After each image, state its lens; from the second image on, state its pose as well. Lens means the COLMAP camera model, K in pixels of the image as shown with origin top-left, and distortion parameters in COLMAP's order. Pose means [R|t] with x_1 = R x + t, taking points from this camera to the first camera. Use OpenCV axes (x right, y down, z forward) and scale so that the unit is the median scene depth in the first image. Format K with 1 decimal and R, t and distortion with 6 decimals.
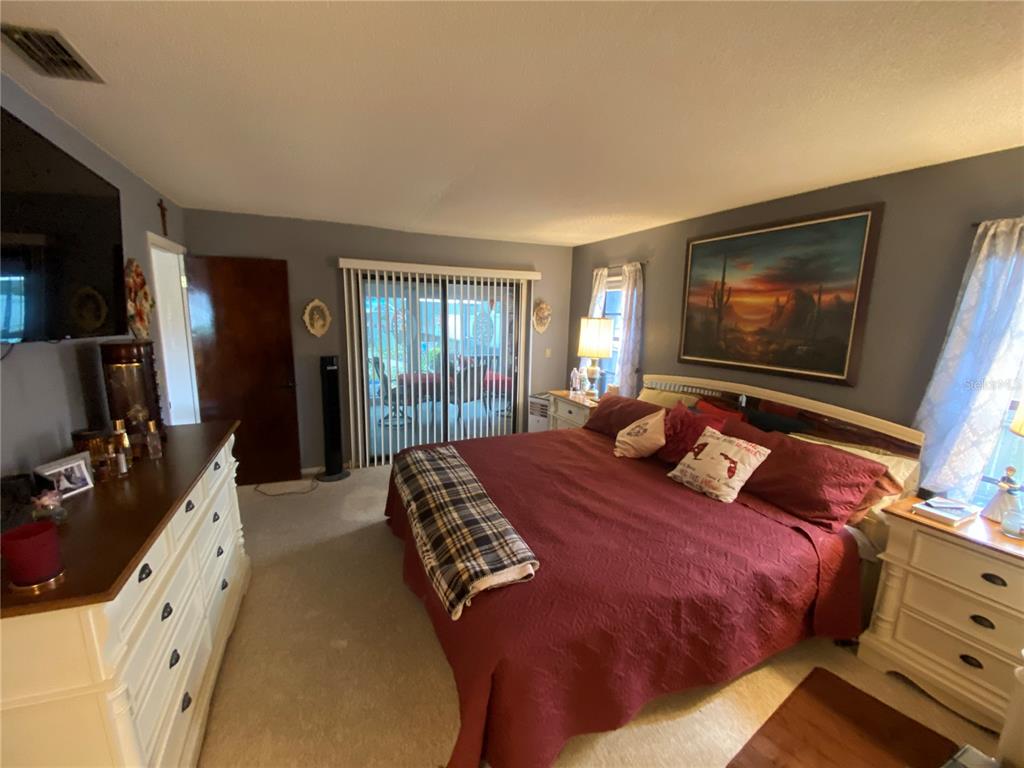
lens RADIAL K [[413.5, 0, 507.6], [0, 413.5, 385.3], [0, 0, 1]] dist [0.017483, -0.023492]
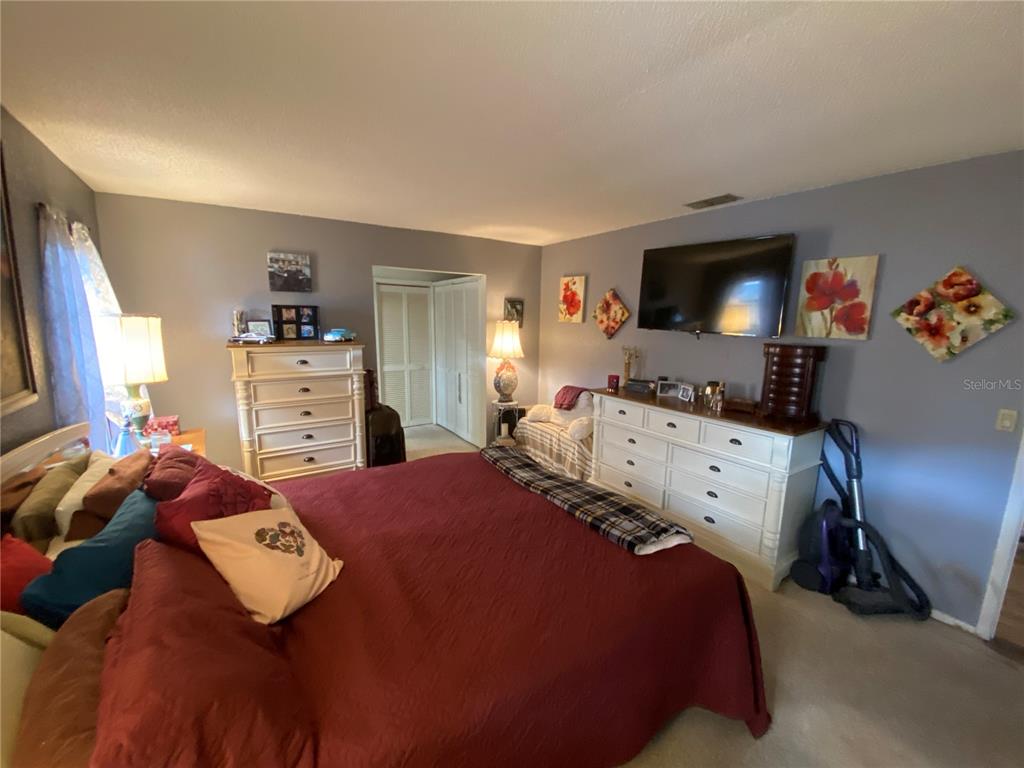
lens RADIAL K [[413.5, 0, 507.6], [0, 413.5, 385.3], [0, 0, 1]] dist [0.017483, -0.023492]
pose [[-0.991420, -0.008797, -0.130418, 0.118104], [-0.050292, 0.946602, 0.318459, -0.246299], [0.120652, 0.322285, -0.938922, 1.478633]]
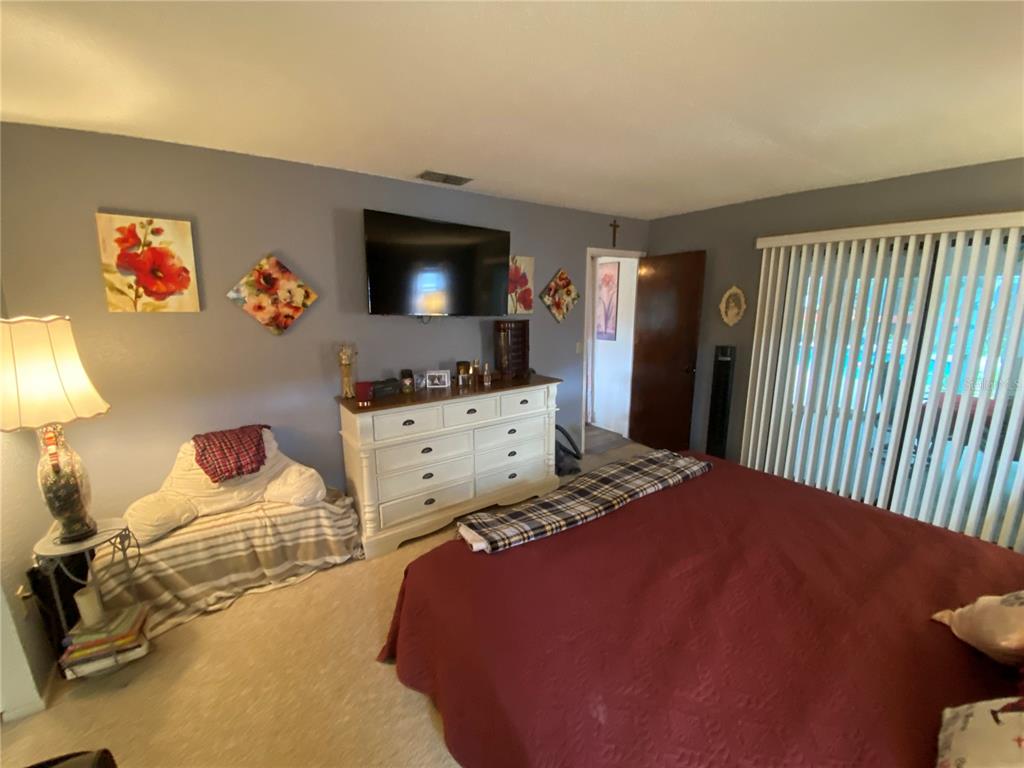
lens RADIAL K [[413.5, 0, 507.6], [0, 413.5, 385.3], [0, 0, 1]] dist [0.017483, -0.023492]
pose [[0.181292, 0.175557, -0.967633, 0.557278], [-0.152069, 0.977107, 0.148785, -0.064247], [0.971601, 0.120173, 0.203839, 0.443529]]
